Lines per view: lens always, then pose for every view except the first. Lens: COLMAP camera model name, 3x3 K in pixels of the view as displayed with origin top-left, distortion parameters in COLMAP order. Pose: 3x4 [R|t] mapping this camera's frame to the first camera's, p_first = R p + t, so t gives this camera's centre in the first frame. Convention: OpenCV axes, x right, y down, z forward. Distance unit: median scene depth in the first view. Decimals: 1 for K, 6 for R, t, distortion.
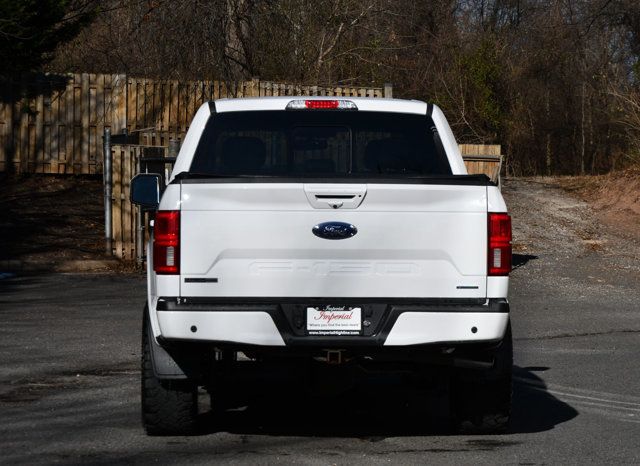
lens RADIAL K [[2368.2, 0, 319.8], [0, 2368.2, 232.8], [0, 0, 1]] dist [-0.053660, 0.000000]
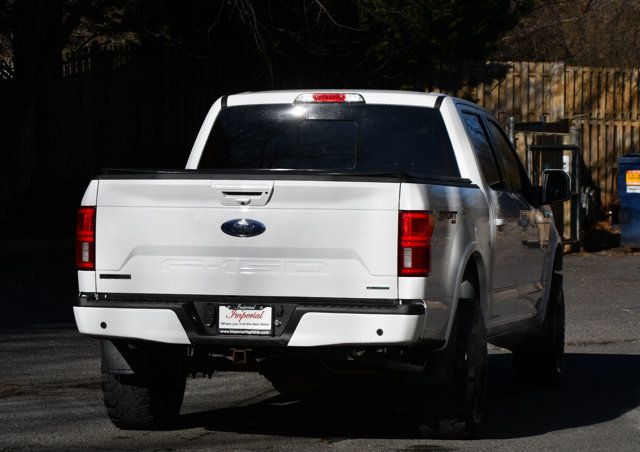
lens RADIAL K [[2274.7, 0, 320.6], [0, 2274.7, 225.2], [0, 0, 1]] dist [-0.091788, 0.000000]
pose [[0.962699, 0.008415, -0.270443, 0.290623], [-0.006996, 0.999956, 0.006209, -0.008117], [0.270484, -0.004086, 0.962716, 0.100910]]
